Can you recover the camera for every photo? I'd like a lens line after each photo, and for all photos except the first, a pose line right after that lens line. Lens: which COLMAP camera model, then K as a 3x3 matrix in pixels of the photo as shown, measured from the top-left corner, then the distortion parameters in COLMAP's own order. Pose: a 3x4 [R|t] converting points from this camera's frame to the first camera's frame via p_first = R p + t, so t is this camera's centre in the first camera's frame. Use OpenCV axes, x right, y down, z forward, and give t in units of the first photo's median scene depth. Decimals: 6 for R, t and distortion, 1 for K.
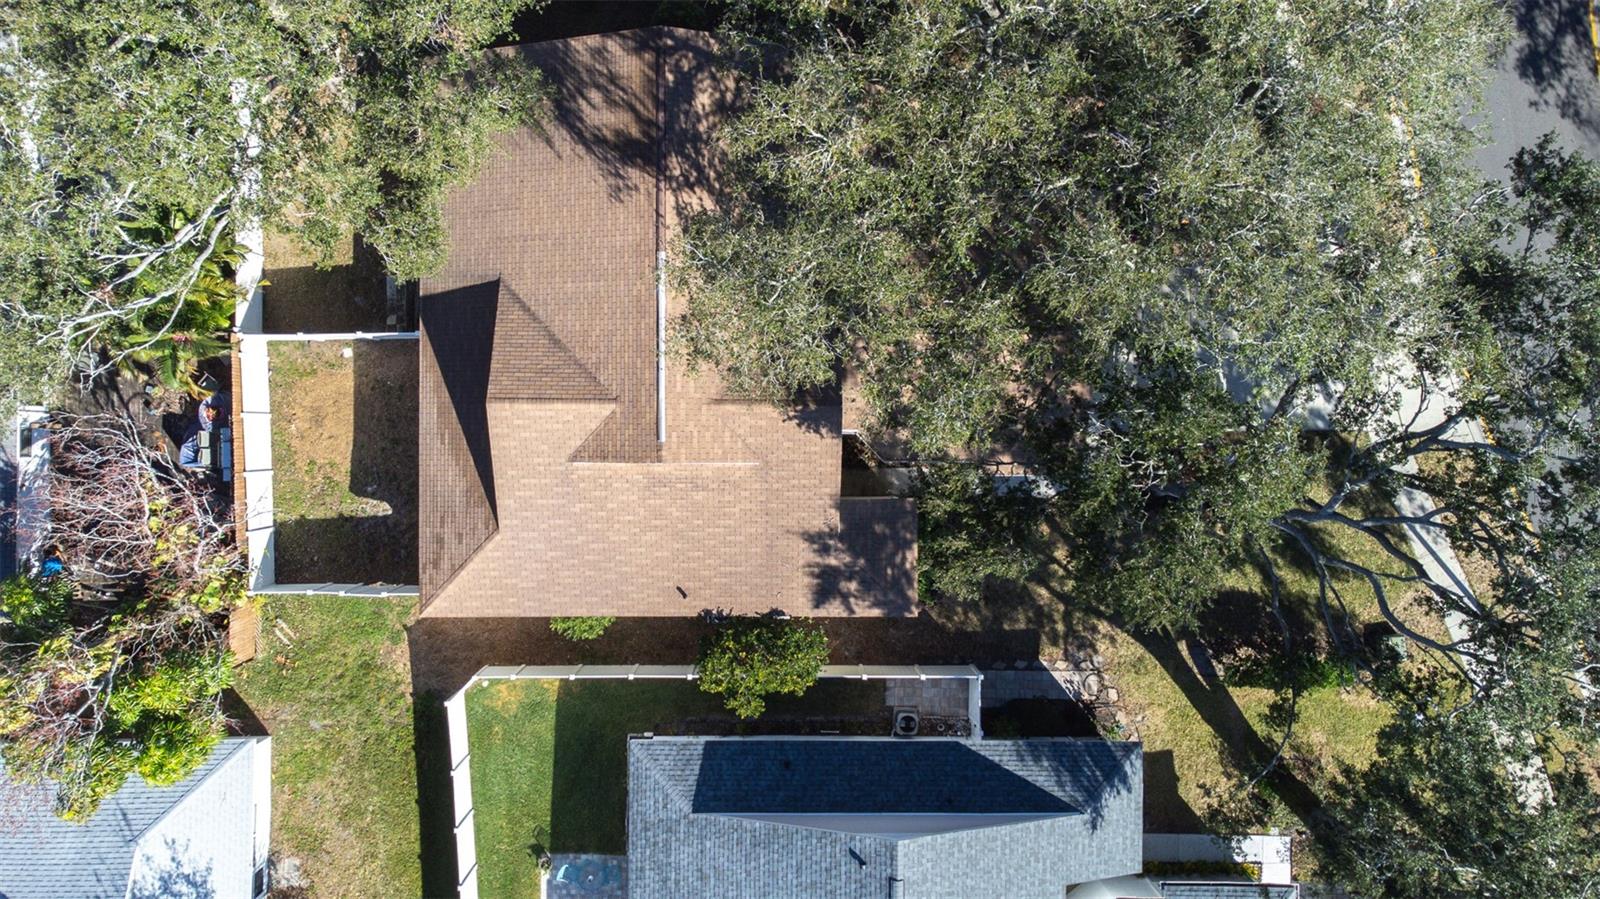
lens RADIAL K [[1197.6, 0, 796.6], [0, 1197.6, 445.9], [0, 0, 1]] dist [0.022214, 0.055569]
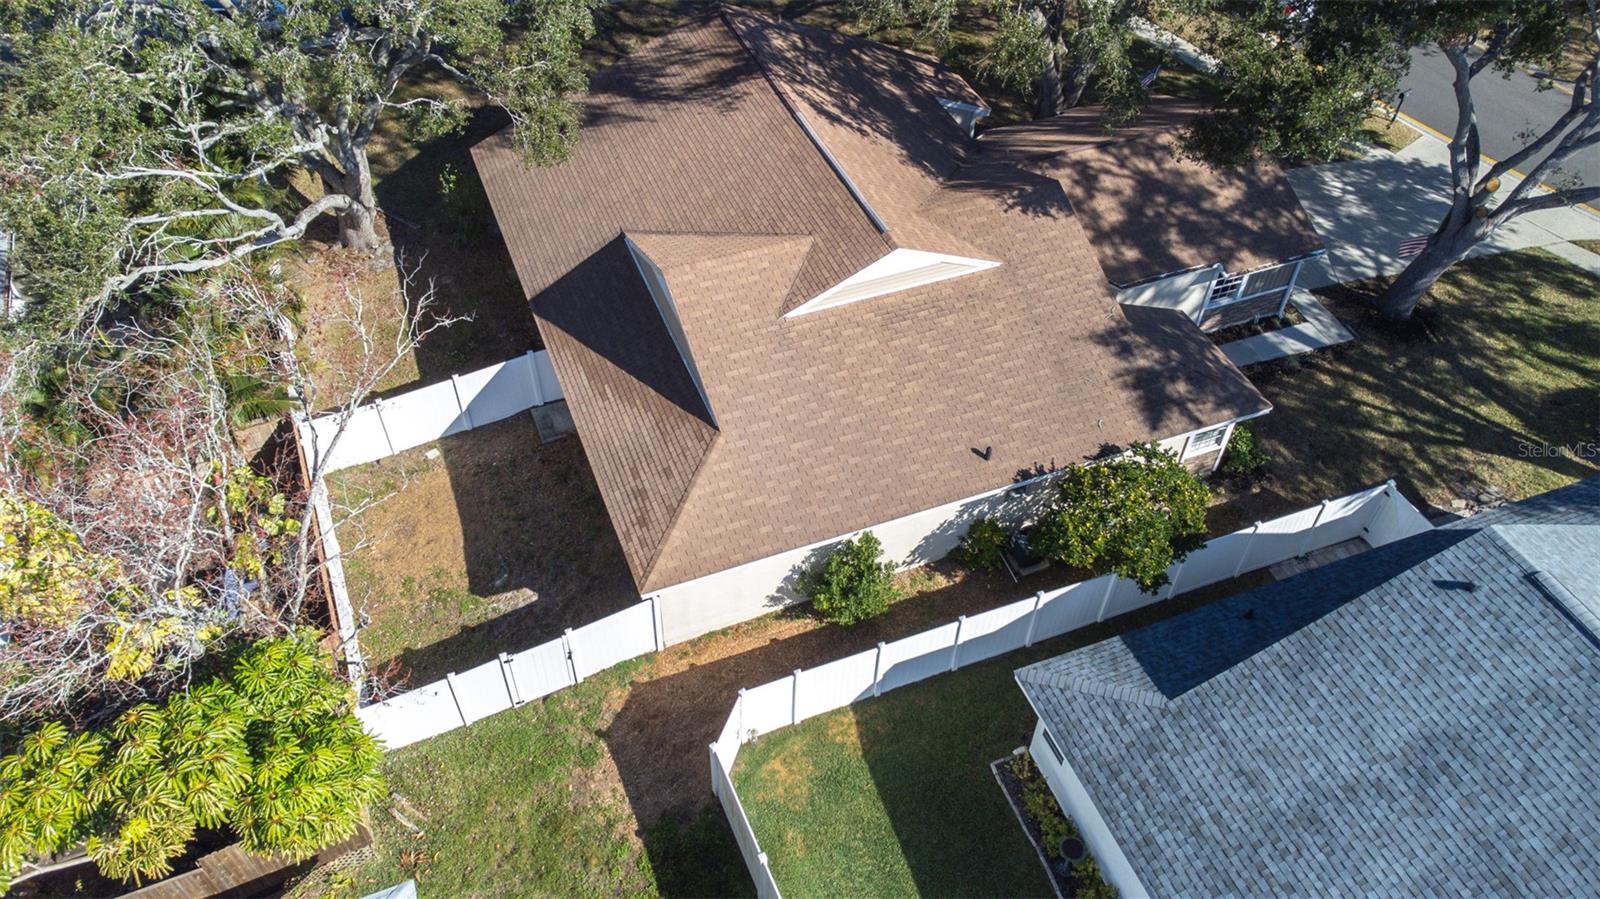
lens RADIAL K [[1197.6, 0, 799.0], [0, 1197.6, 446.4], [0, 0, 1]] dist [0.022214, 0.055569]
pose [[0.927187, -0.273650, 0.255811, -0.375659], [0.374594, 0.674076, -0.636632, 0.529629], [0.001778, 0.686103, 0.727503, 0.469094]]
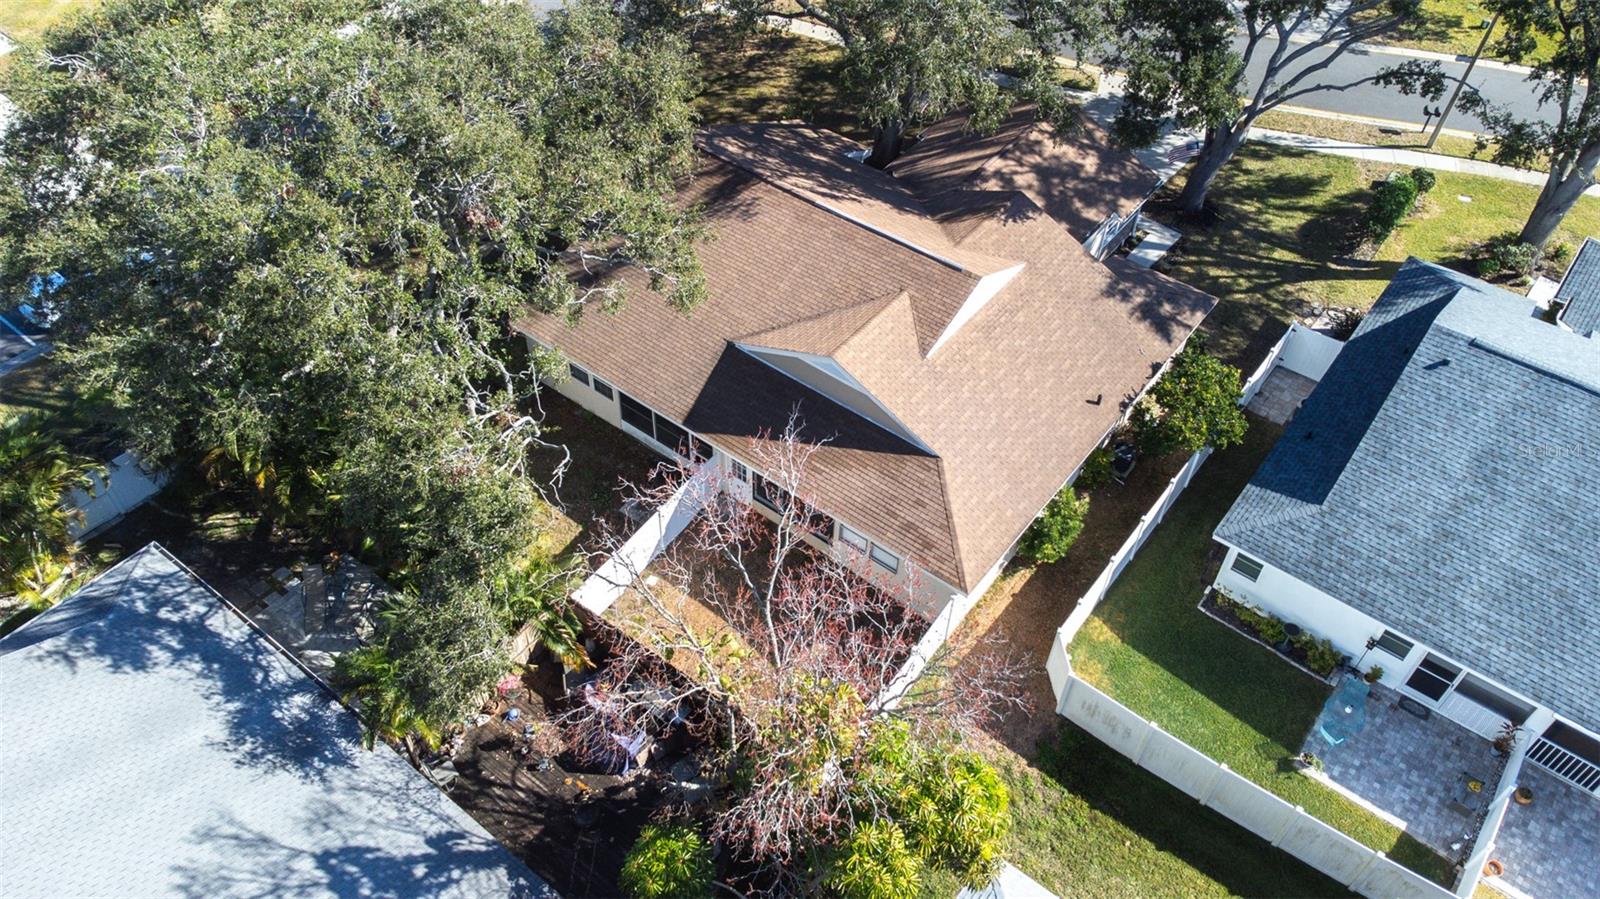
lens RADIAL K [[1197.6, 0, 799.0], [0, 1197.6, 441.0], [0, 0, 1]] dist [0.022214, 0.055569]
pose [[0.607689, -0.579449, 0.543095, -0.771358], [0.794157, 0.448053, -0.410565, 0.340354], [-0.005434, 0.680799, 0.732451, 0.314203]]
